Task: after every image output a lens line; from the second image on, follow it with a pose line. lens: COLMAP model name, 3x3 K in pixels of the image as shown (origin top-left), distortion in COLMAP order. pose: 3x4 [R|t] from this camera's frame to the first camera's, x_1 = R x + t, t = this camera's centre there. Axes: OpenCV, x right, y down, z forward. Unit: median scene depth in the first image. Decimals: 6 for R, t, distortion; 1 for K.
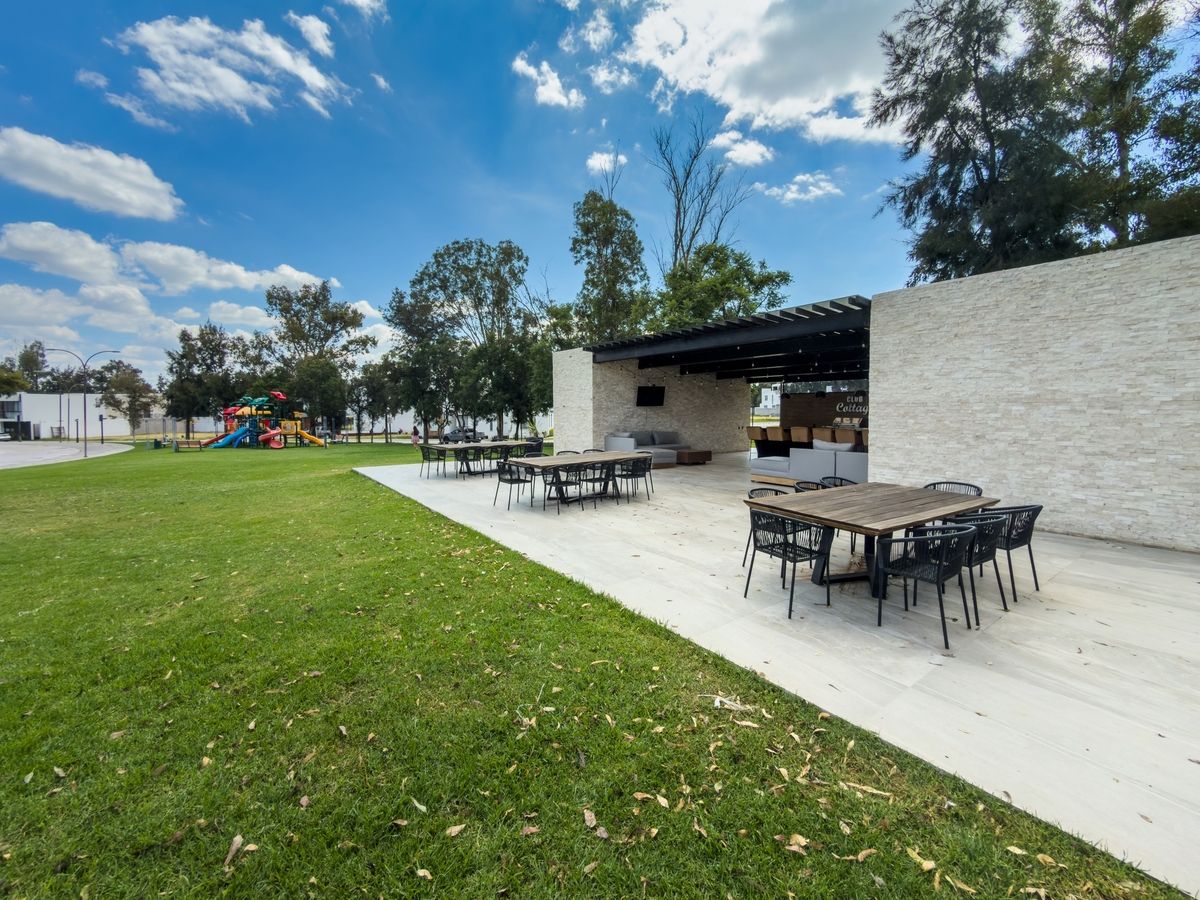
lens RADIAL K [[502.9, 0, 598.8], [0, 502.9, 411.3], [0, 0, 1]] dist [-0.000917, -0.000048]
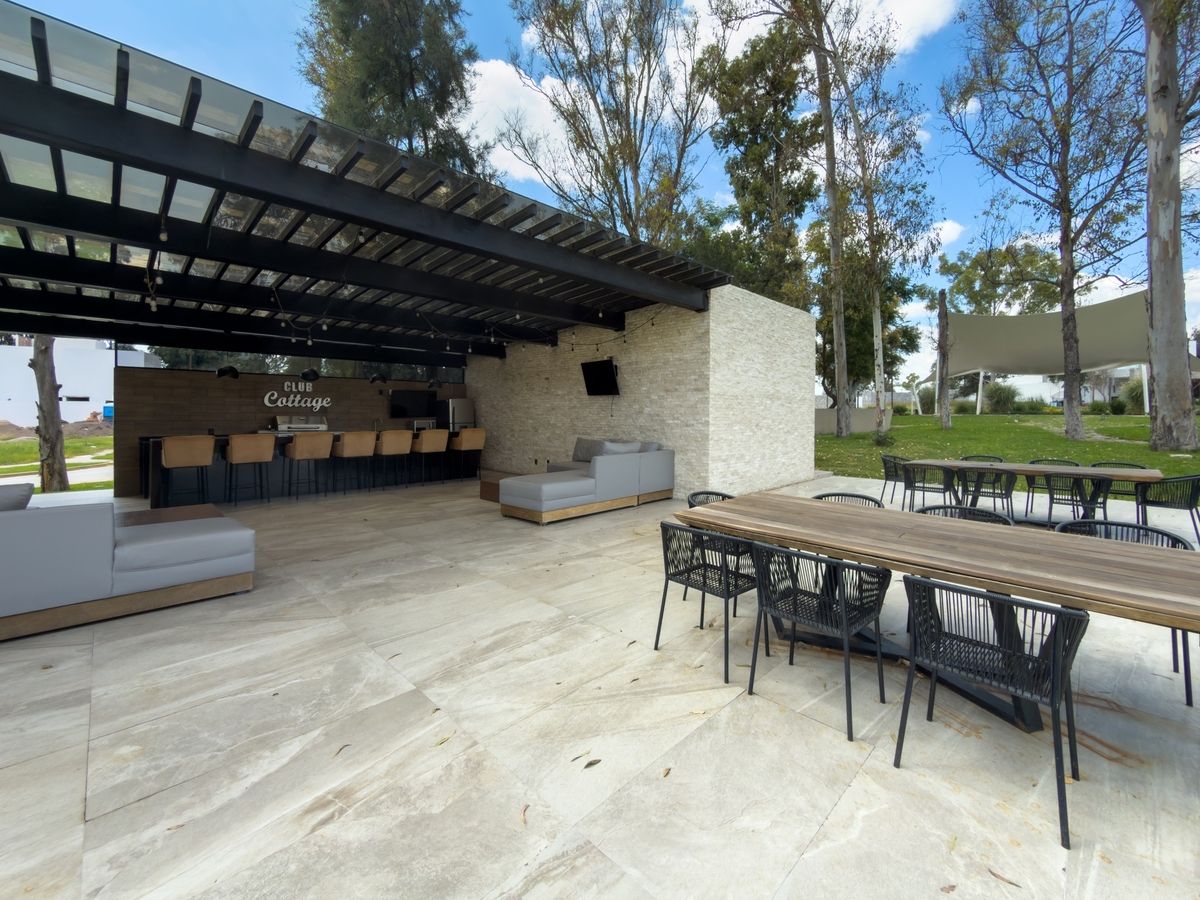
lens RADIAL K [[502.9, 0, 598.8], [0, 502.9, 411.3], [0, 0, 1]] dist [-0.000917, -0.000048]
pose [[-0.172434, 0.005038, 0.985008, -0.404687], [0.000823, 0.999987, -0.004971, 0.023749], [-0.985021, -0.000047, -0.172436, 1.616365]]
